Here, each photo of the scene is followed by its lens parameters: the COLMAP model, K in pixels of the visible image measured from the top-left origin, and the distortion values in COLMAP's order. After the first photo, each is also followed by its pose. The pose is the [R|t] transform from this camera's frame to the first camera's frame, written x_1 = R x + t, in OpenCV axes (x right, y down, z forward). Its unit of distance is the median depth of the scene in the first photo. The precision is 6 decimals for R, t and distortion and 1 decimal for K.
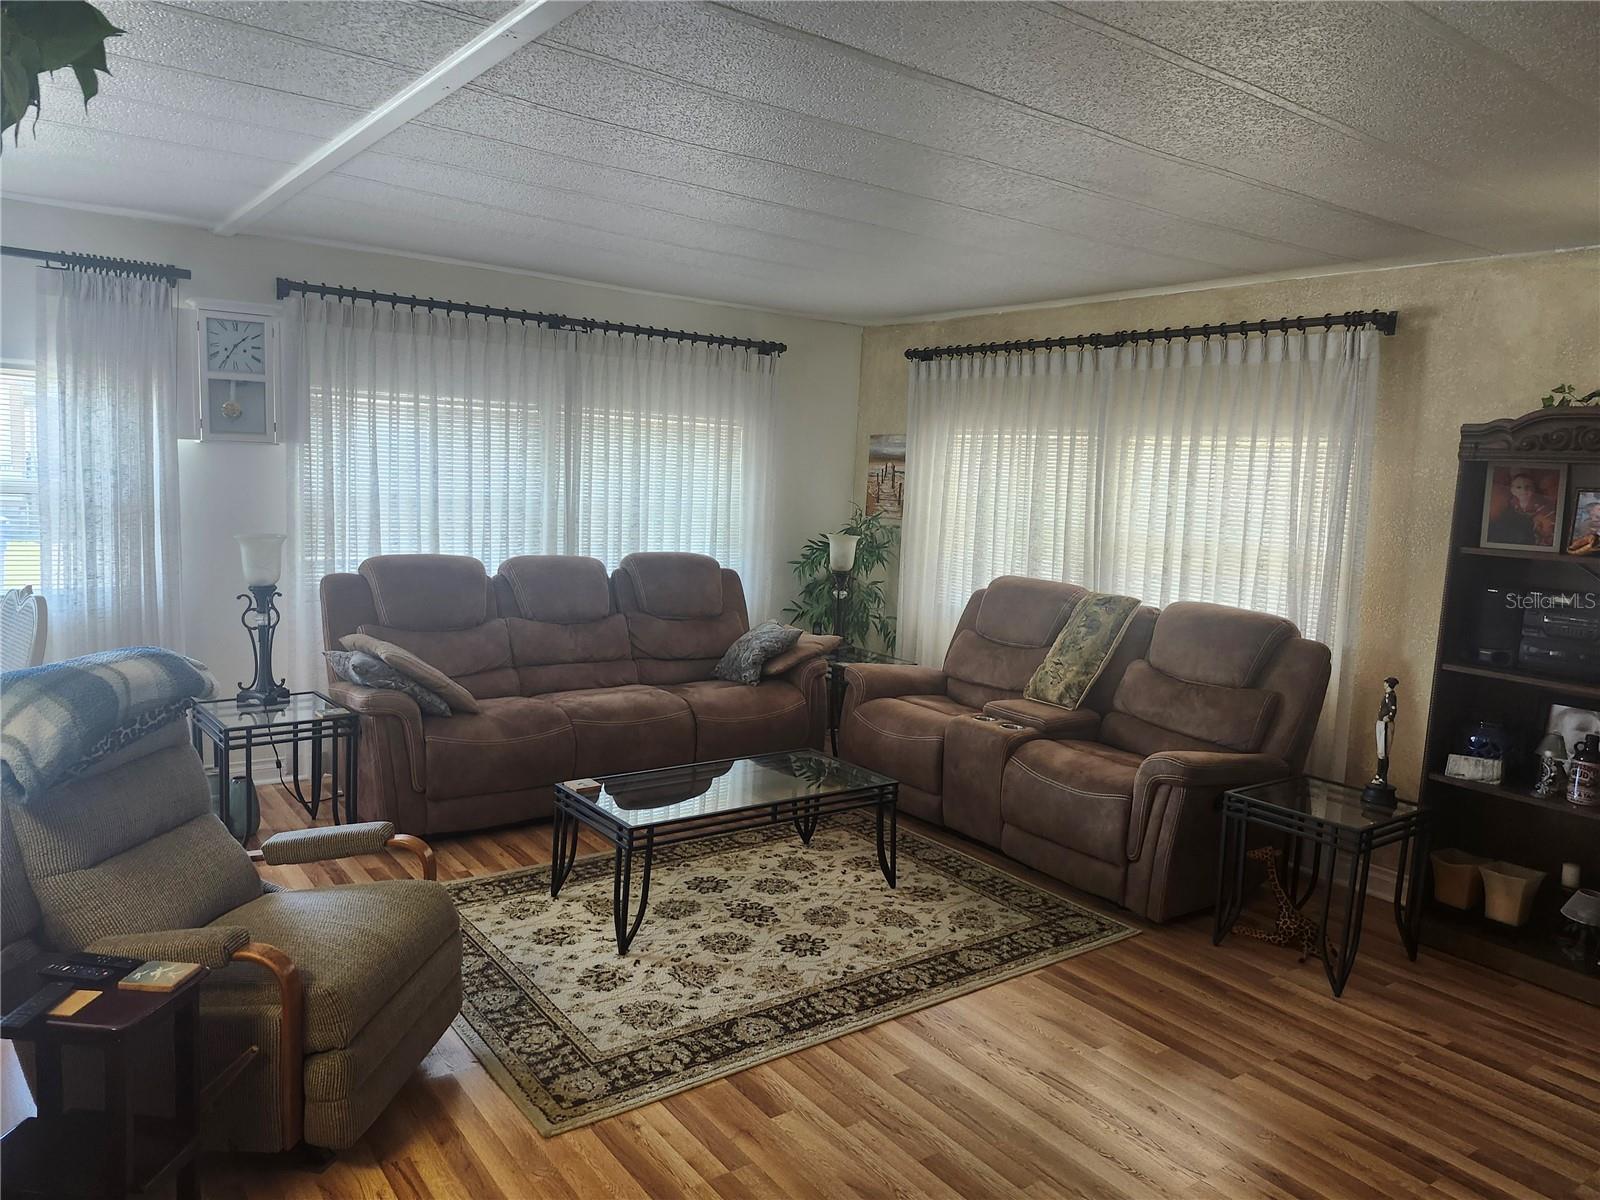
lens RADIAL K [[1106.6, 0, 804.2], [0, 1106.6, 582.7], [0, 0, 1]] dist [0.084702, -0.102758]
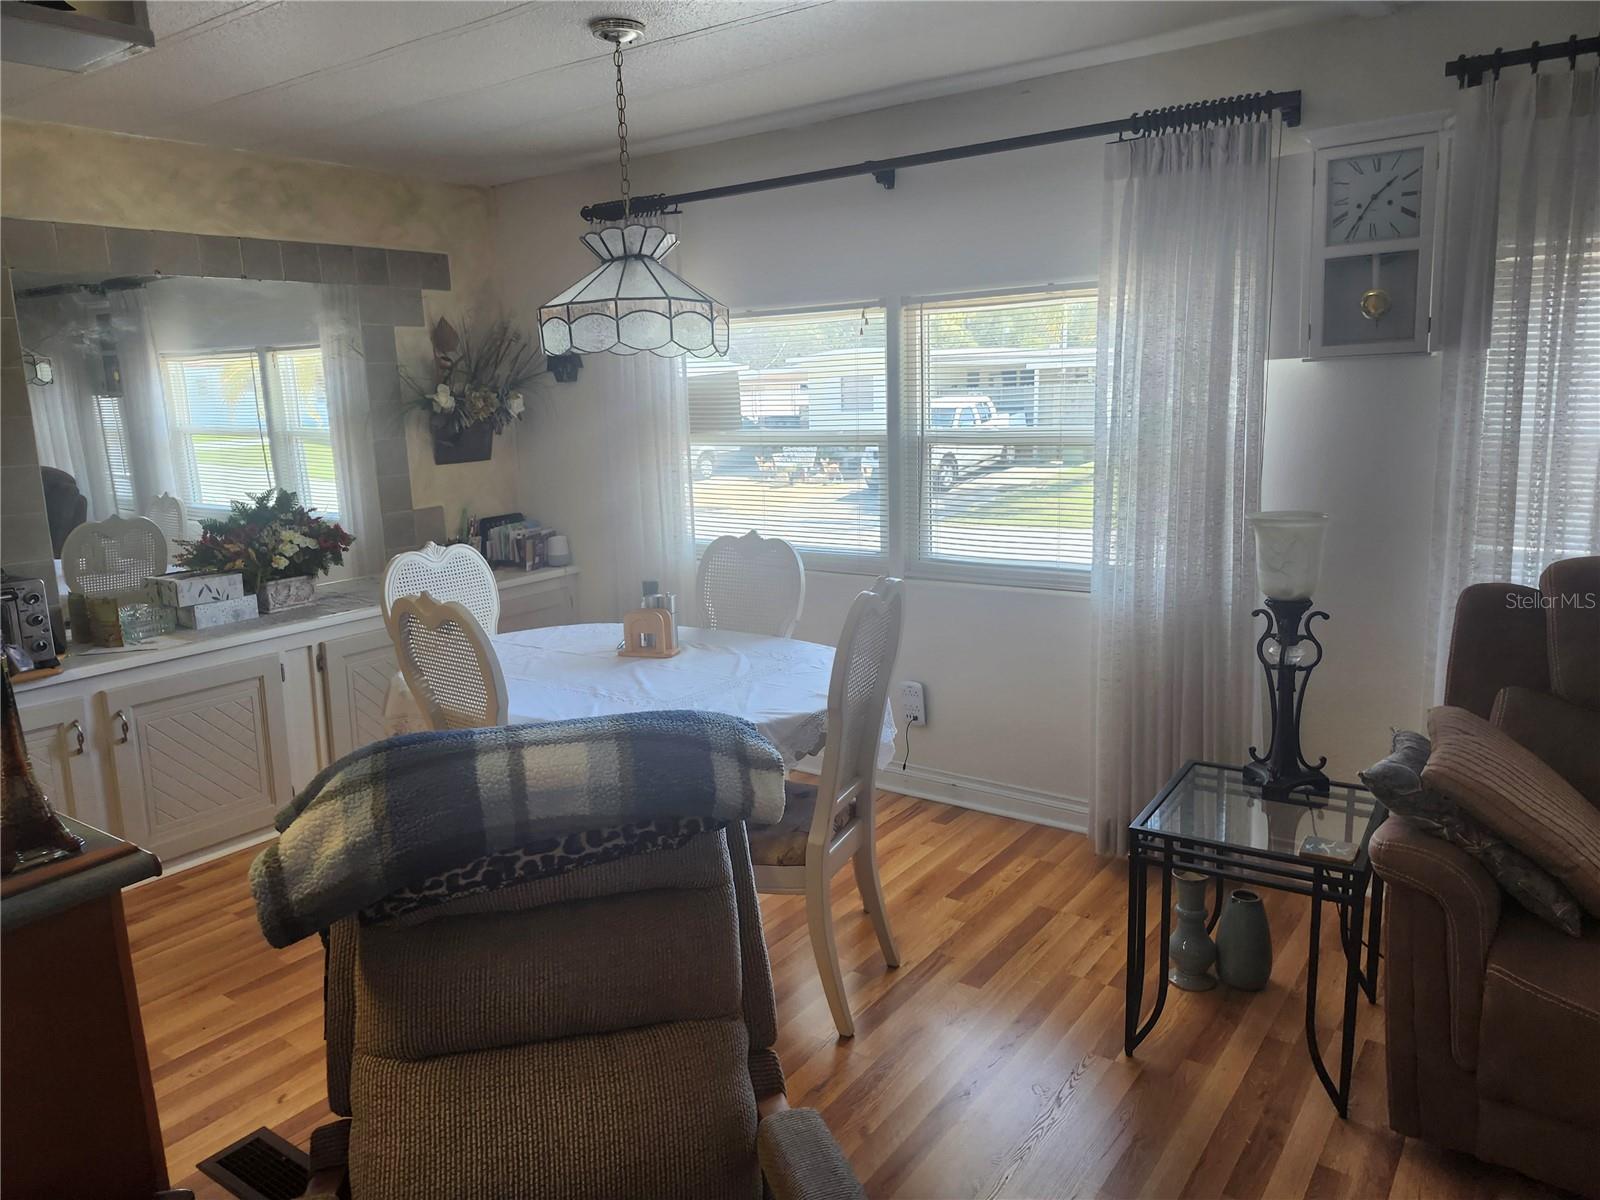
lens RADIAL K [[1114.9, 0, 807.0], [0, 1114.9, 587.1], [0, 0, 1]] dist [0.000728, -0.003911]
pose [[0.294821, 0.111558, -0.949018, 0.001374], [-0.049654, 0.993608, 0.101374, -0.047600], [0.954262, 0.017235, 0.298476, 0.544765]]
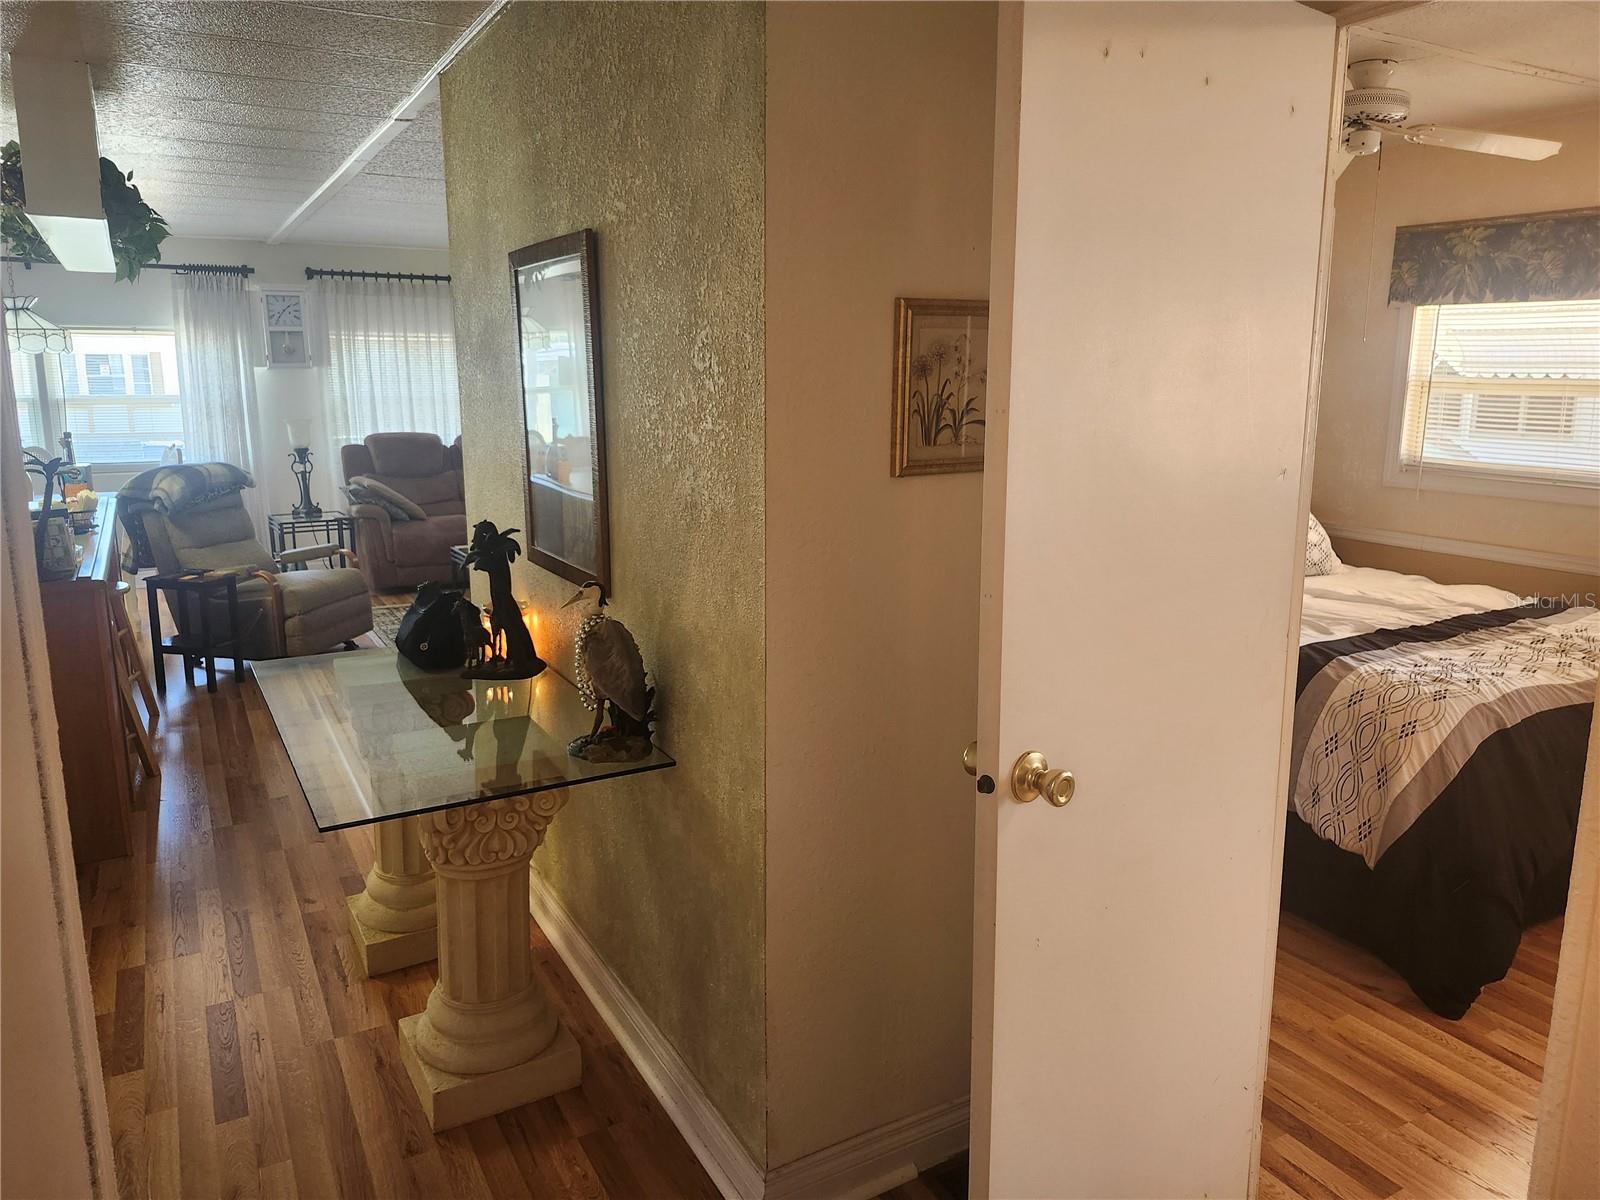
lens RADIAL K [[1063.1, 0, 797.5], [0, 1063.1, 564.4], [0, 0, 1]] dist [0.000672, -0.001345]
pose [[0.994308, -0.025464, -0.103458, 0.433563], [0.032674, 0.997108, 0.068608, 0.089375], [0.101412, -0.071598, 0.992265, -0.557070]]
